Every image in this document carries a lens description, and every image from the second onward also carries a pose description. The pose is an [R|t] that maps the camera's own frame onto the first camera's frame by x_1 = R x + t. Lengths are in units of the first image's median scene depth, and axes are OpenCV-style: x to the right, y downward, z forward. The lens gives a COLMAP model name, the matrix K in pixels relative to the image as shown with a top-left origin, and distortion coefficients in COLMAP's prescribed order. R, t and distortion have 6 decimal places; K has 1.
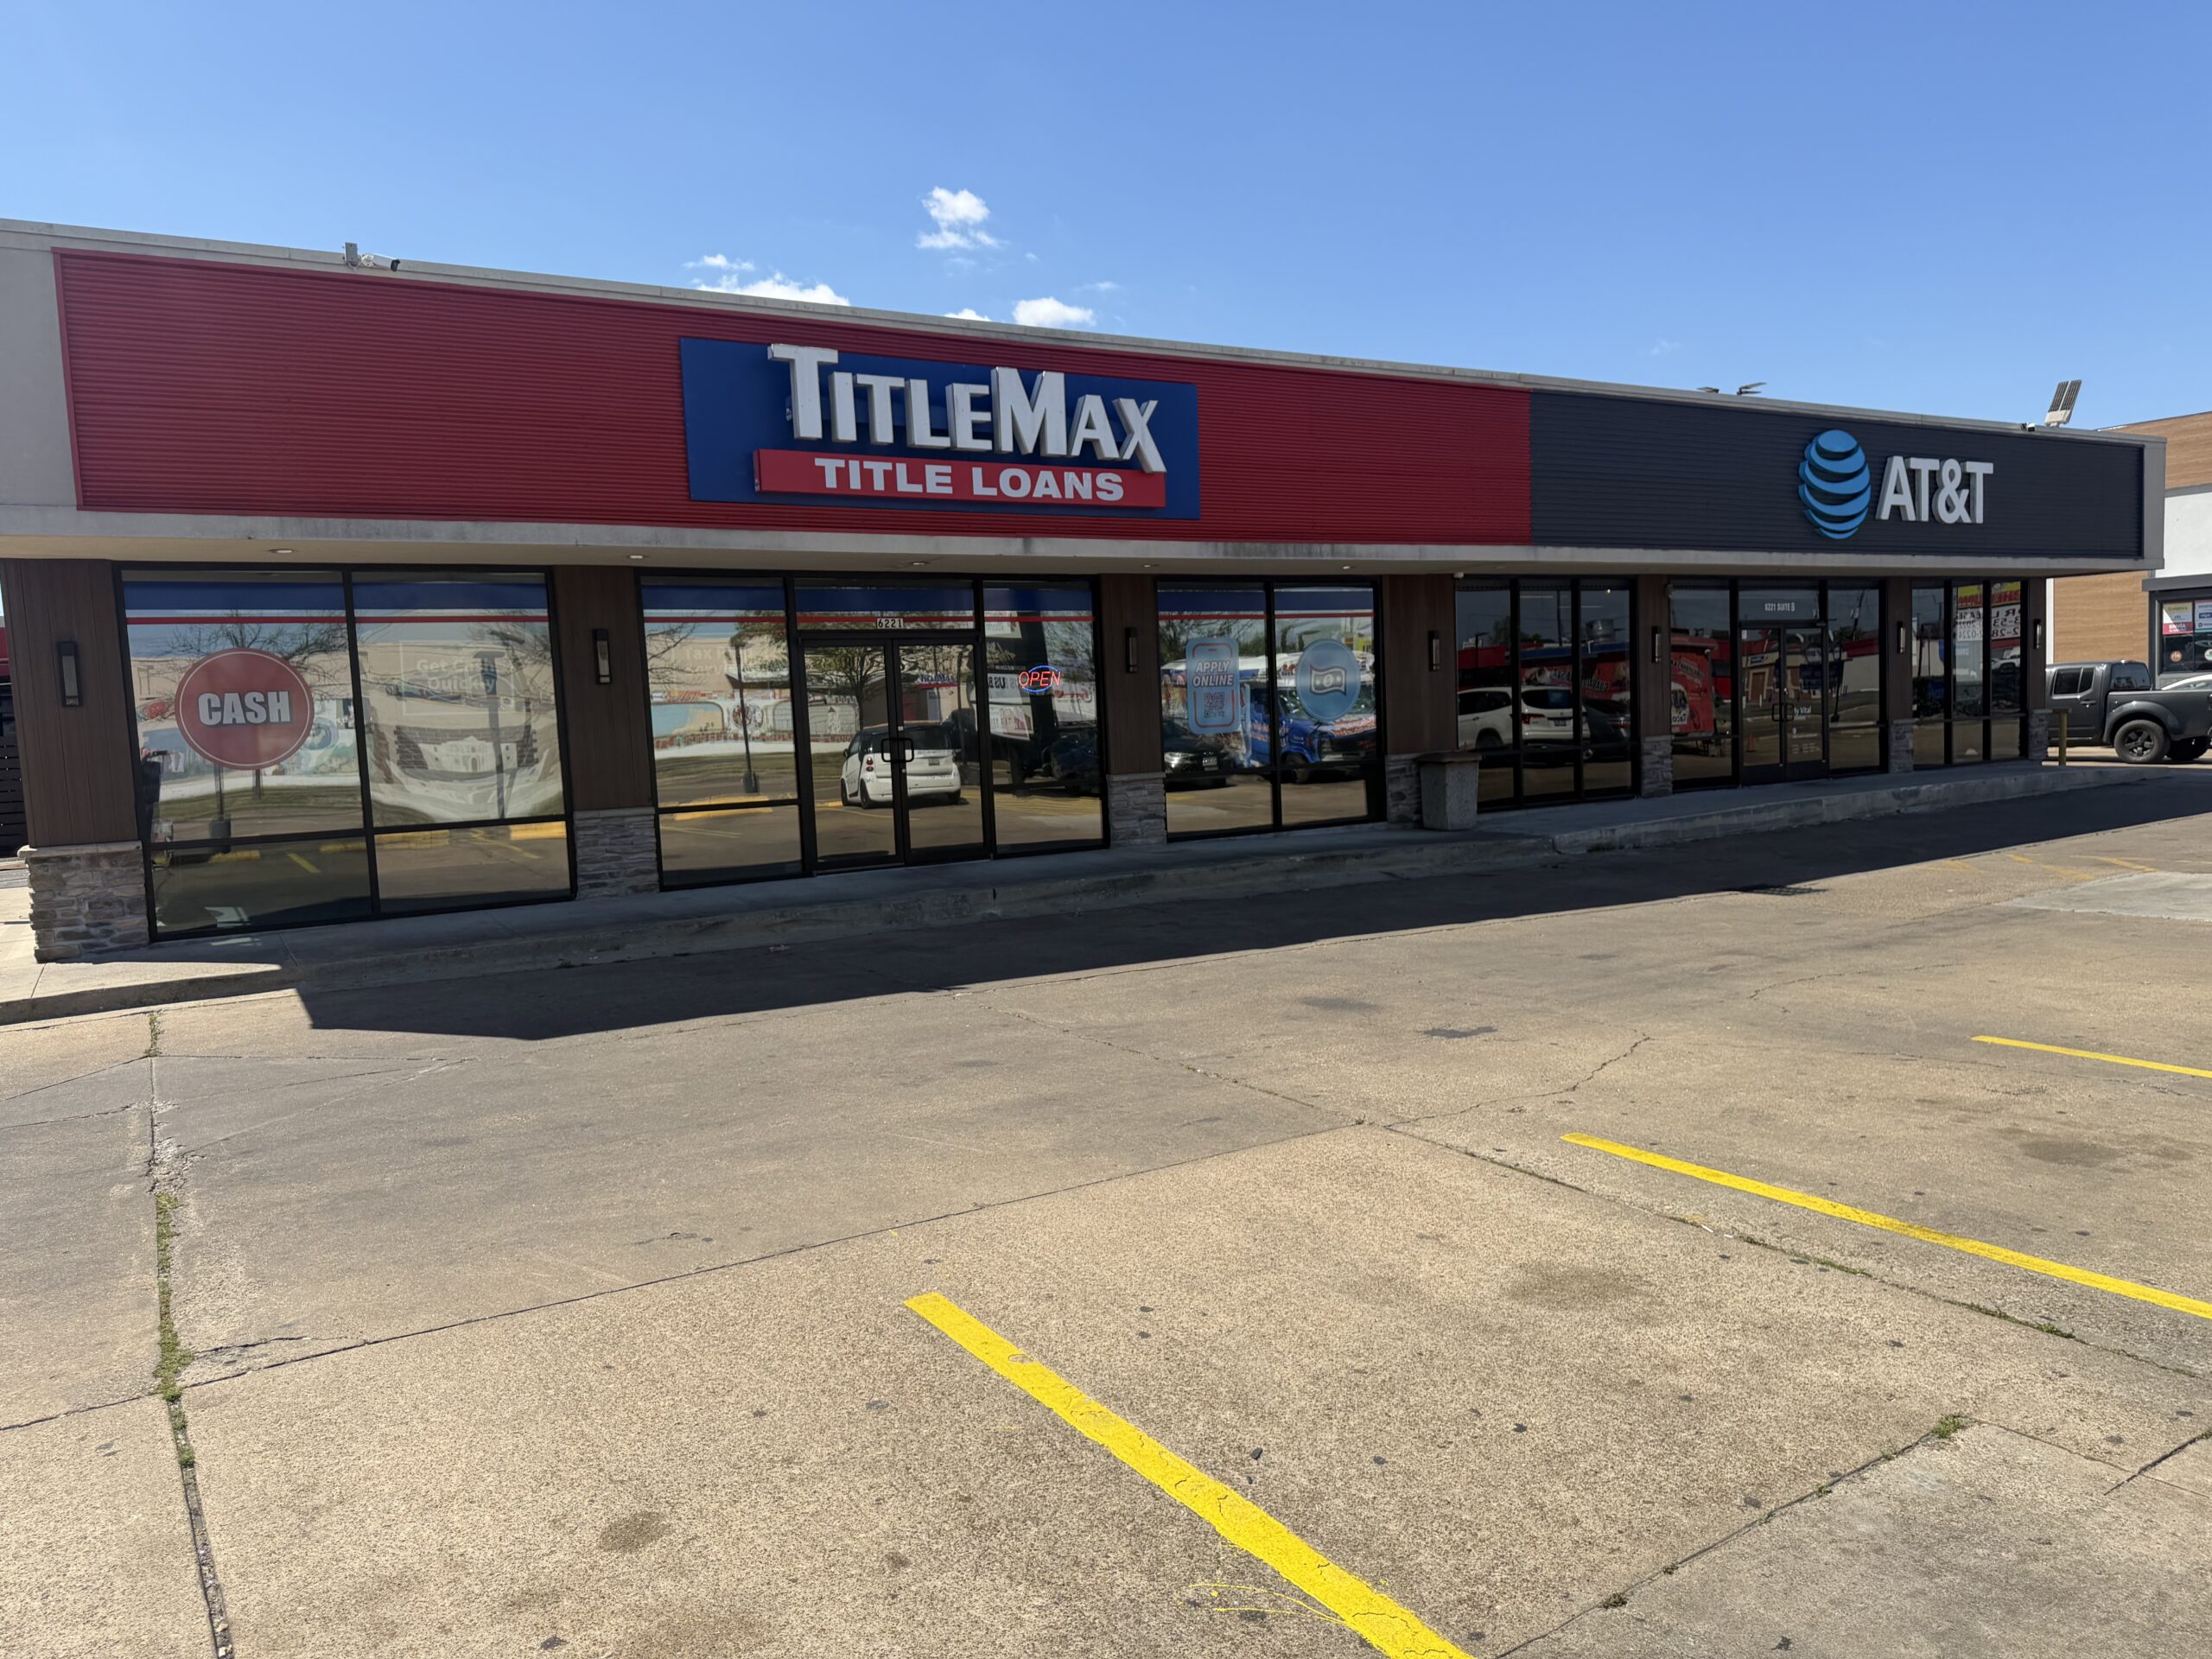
lens RADIAL K [[1551.8, 0, 1114.2], [0, 1551.8, 827.1], [0, 0, 1]] dist [0.079404, -0.094803]
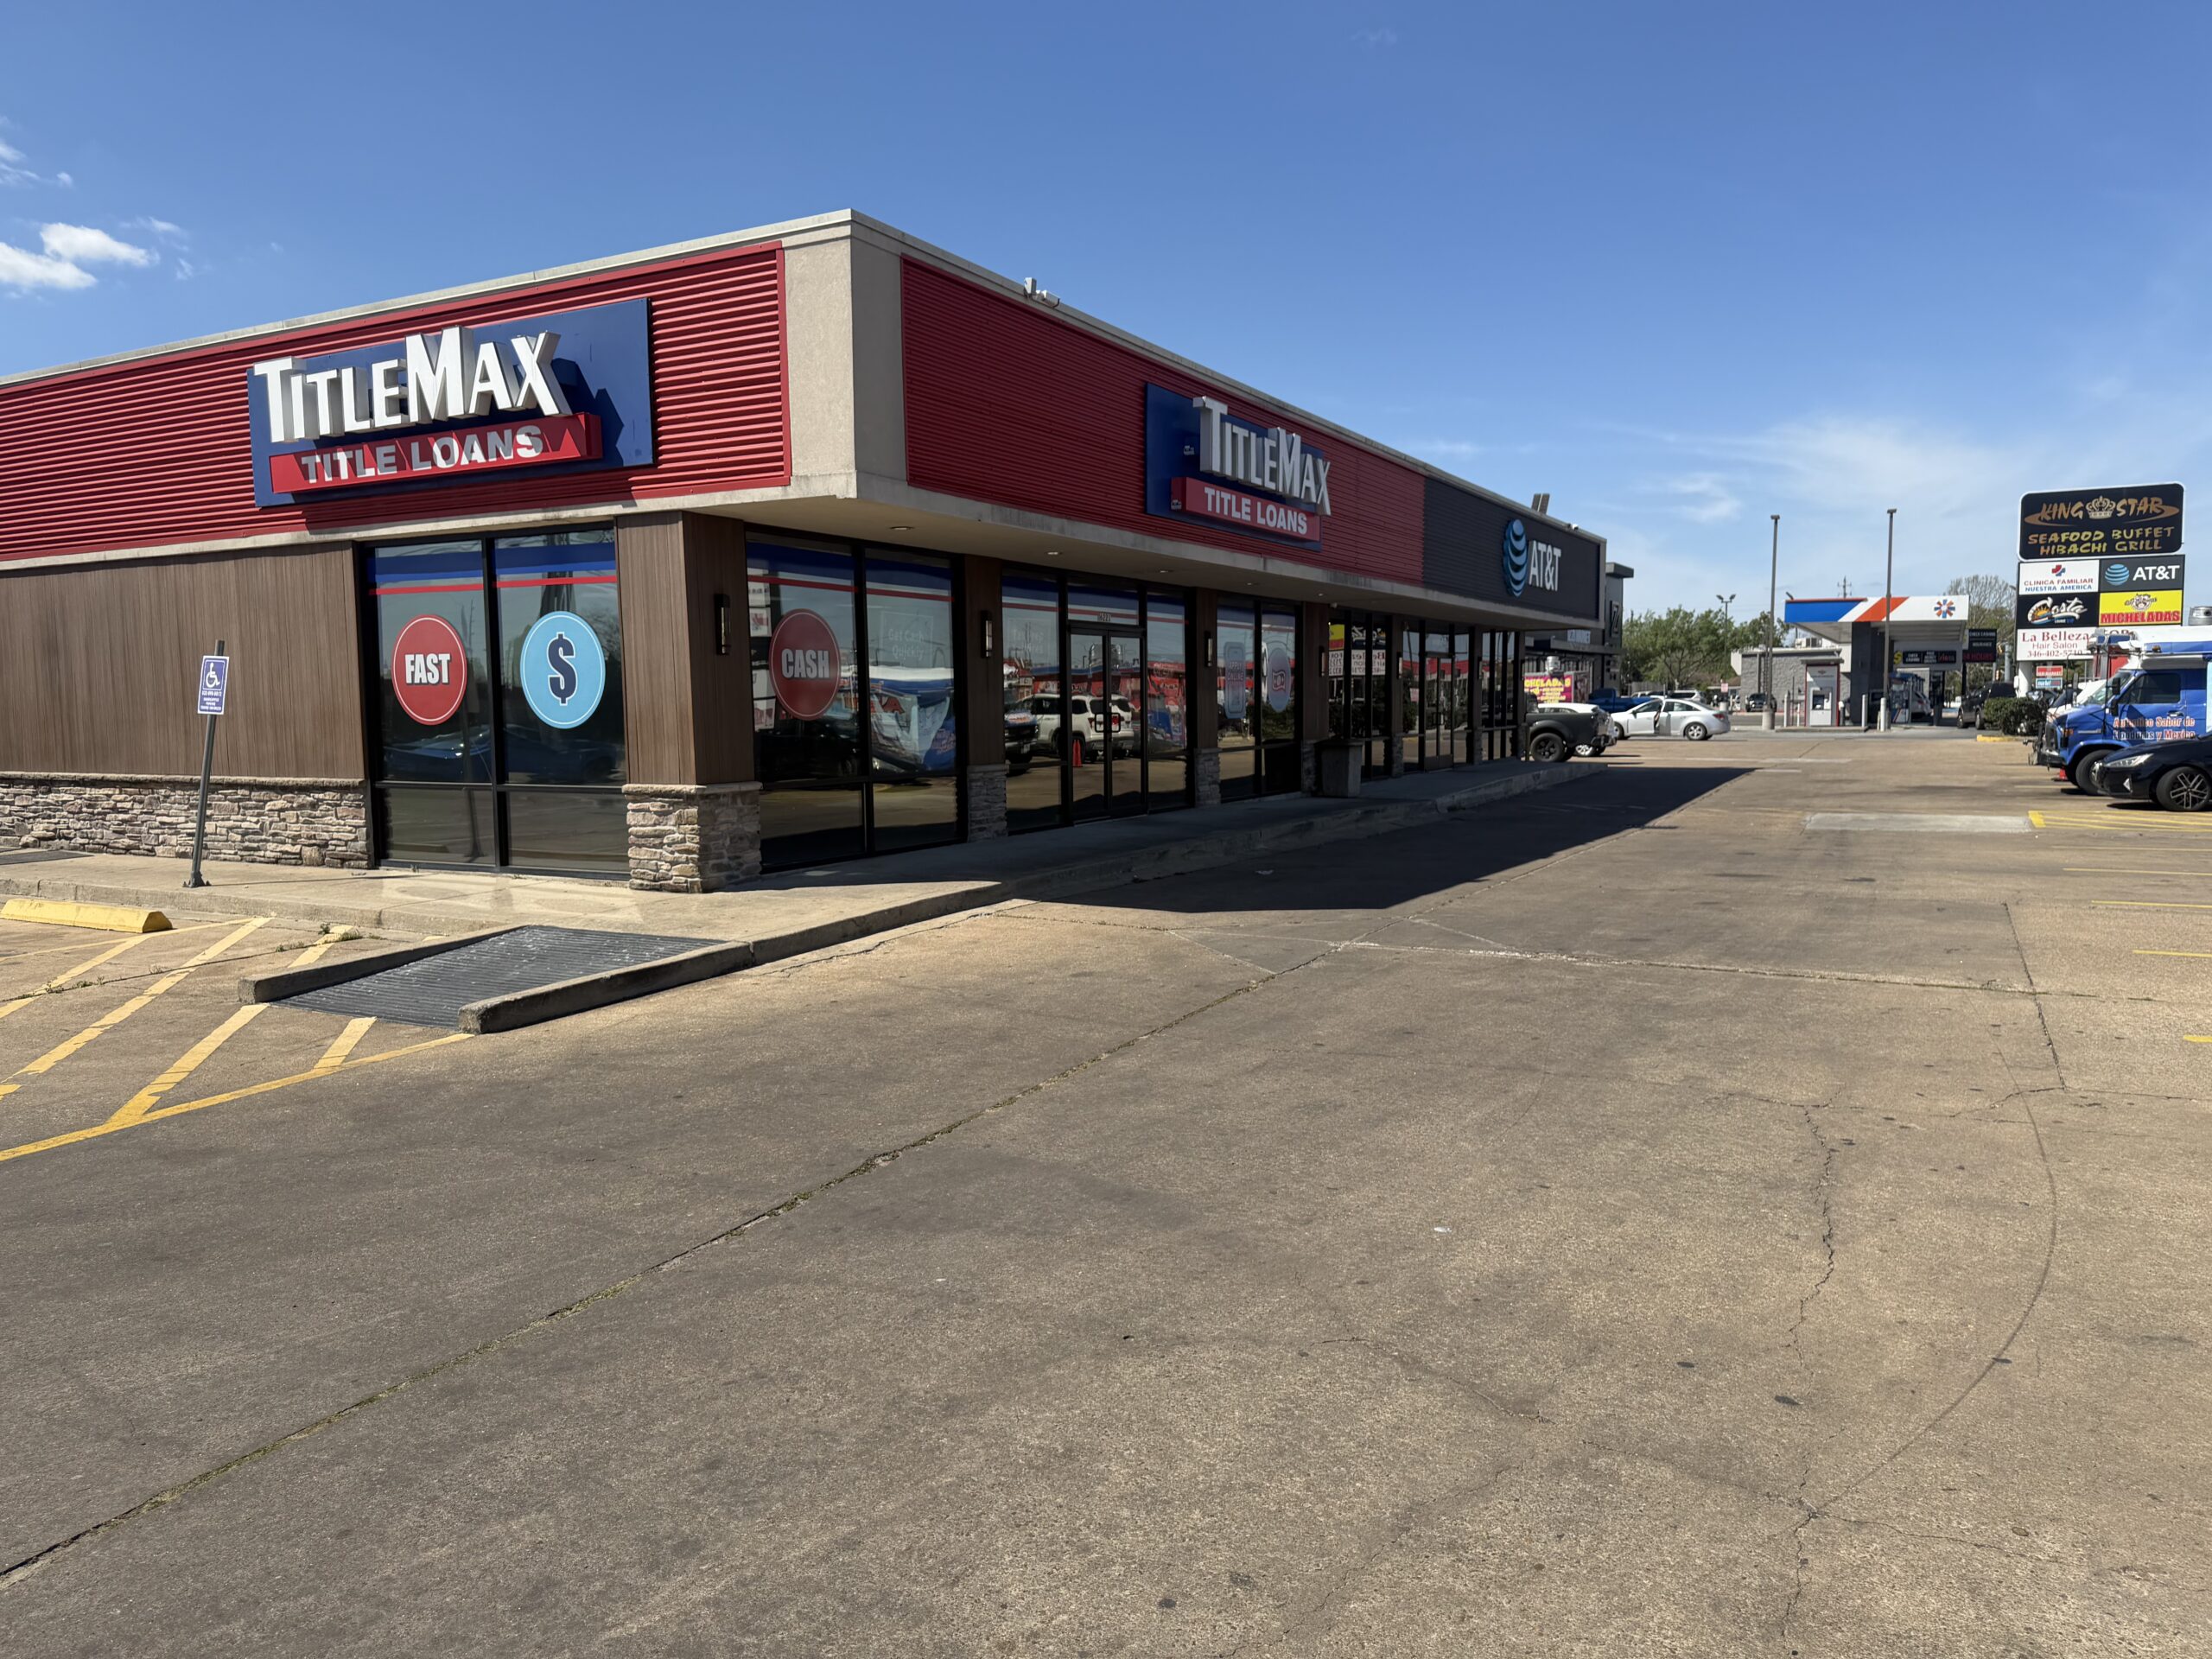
lens RADIAL K [[1551.8, 0, 1106.9], [0, 1551.8, 821.6], [0, 0, 1]] dist [0.079404, -0.094803]
pose [[0.864466, -0.008029, 0.502626, -0.814799], [0.016718, 0.999779, -0.012783, 0.046869], [-0.502412, 0.019453, 0.864409, -0.047163]]
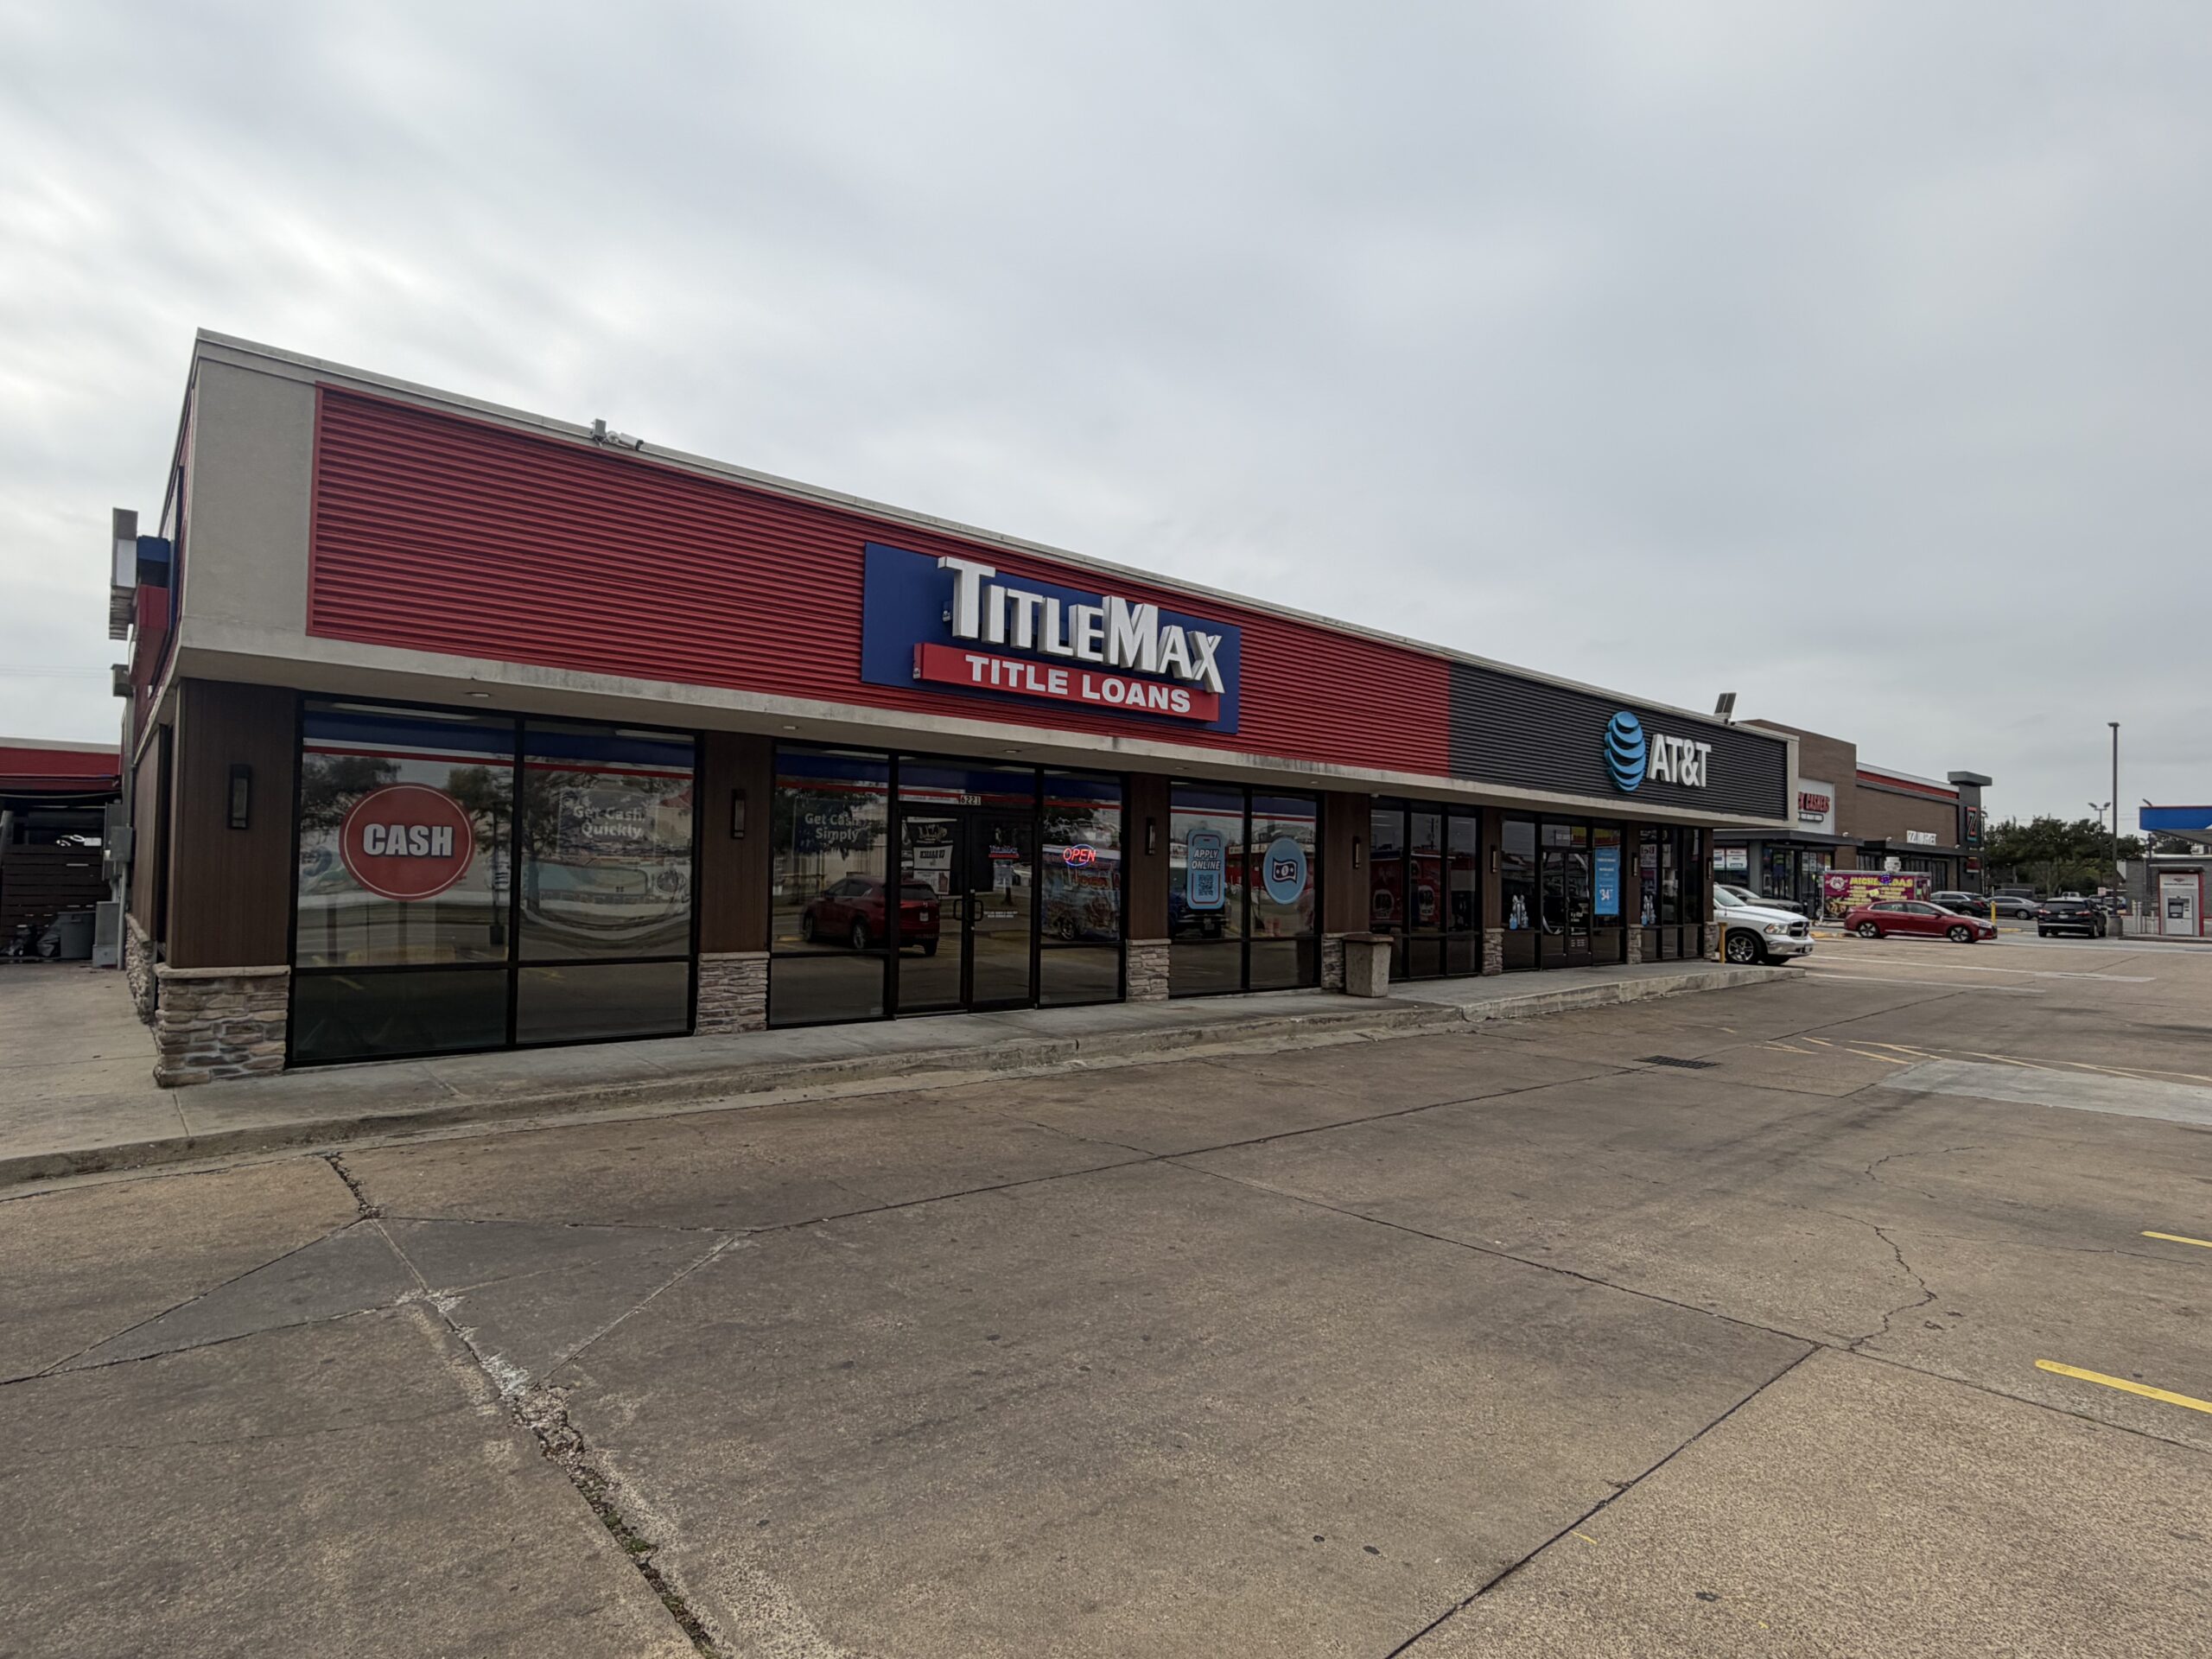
lens RADIAL K [[1156.7, 0, 1109.2], [0, 1156.7, 823.0], [0, 0, 1]] dist [0.005035, -0.000629]
pose [[0.983880, 0.068394, 0.165234, -0.199051], [-0.047358, 0.990636, -0.128054, -0.009709], [-0.172445, 0.118165, 0.977906, 0.152750]]
